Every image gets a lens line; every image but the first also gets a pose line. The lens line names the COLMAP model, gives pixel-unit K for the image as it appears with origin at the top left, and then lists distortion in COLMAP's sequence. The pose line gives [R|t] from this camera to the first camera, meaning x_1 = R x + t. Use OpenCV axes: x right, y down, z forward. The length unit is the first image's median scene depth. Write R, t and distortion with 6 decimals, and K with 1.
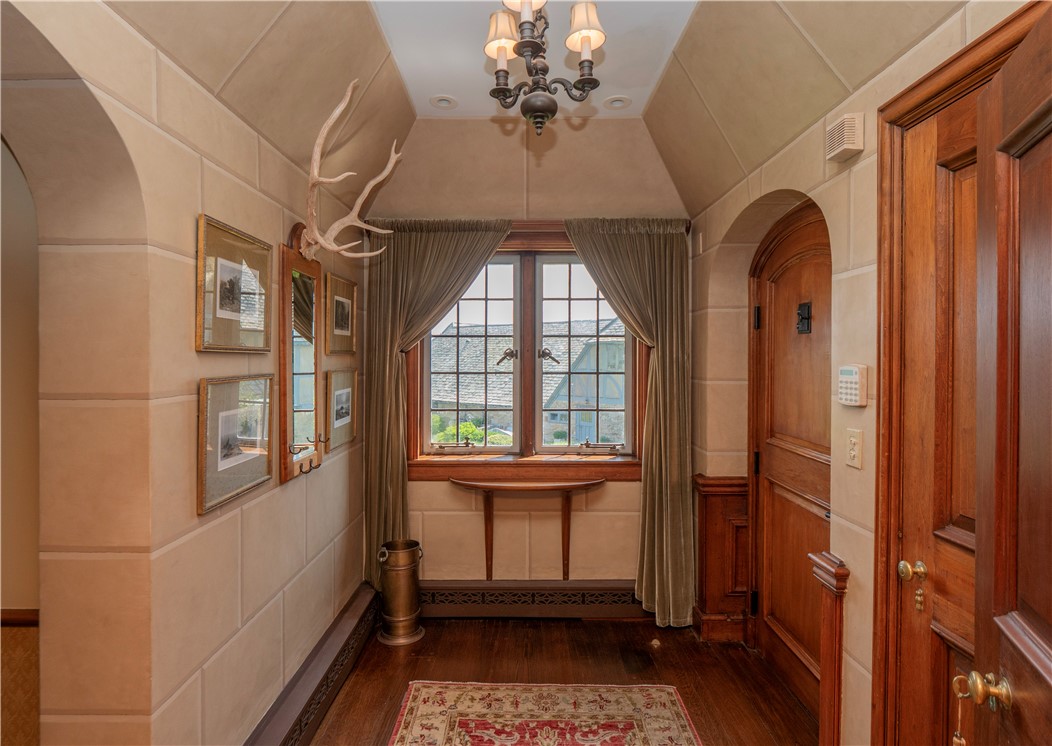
lens RADIAL K [[573.1, 0, 526.0], [0, 573.1, 373.0], [0, 0, 1]] dist [-0.030213, 0.000274]
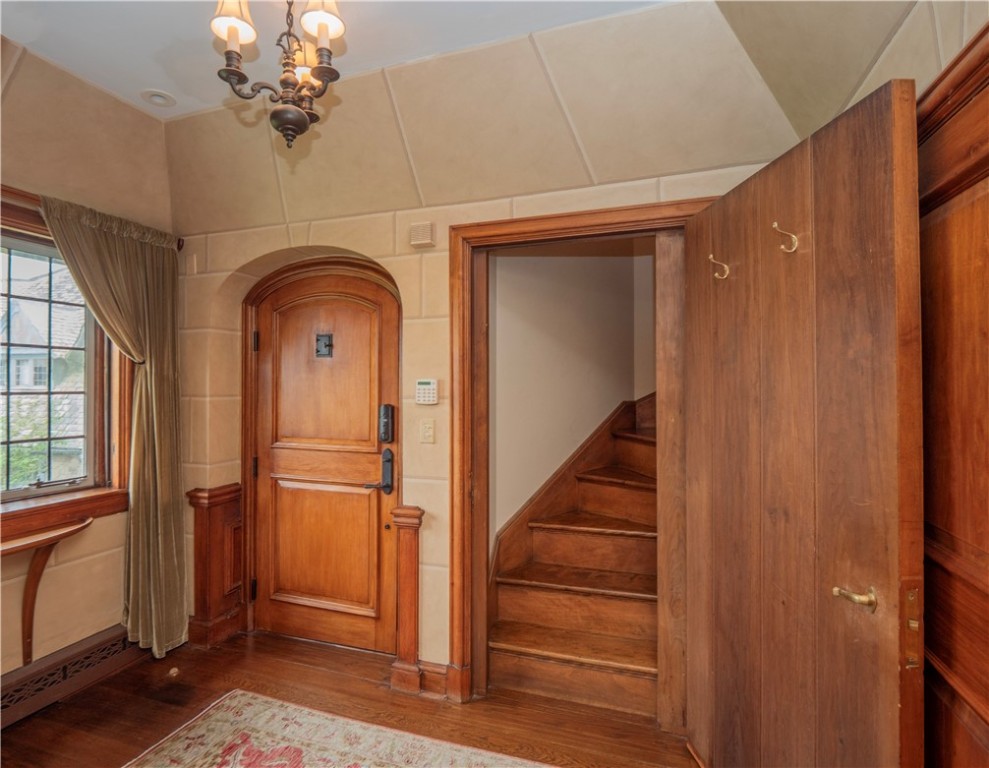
lens RADIAL K [[496.8, 0, 494.5], [0, 496.8, 384.0], [0, 0, 1]] dist [-0.000331, -0.020522]
pose [[0.317879, -0.007753, 0.948100, -0.382678], [0.024813, 0.999692, -0.000144, 0.002569], [-0.947807, 0.023571, 0.317974, 0.213402]]
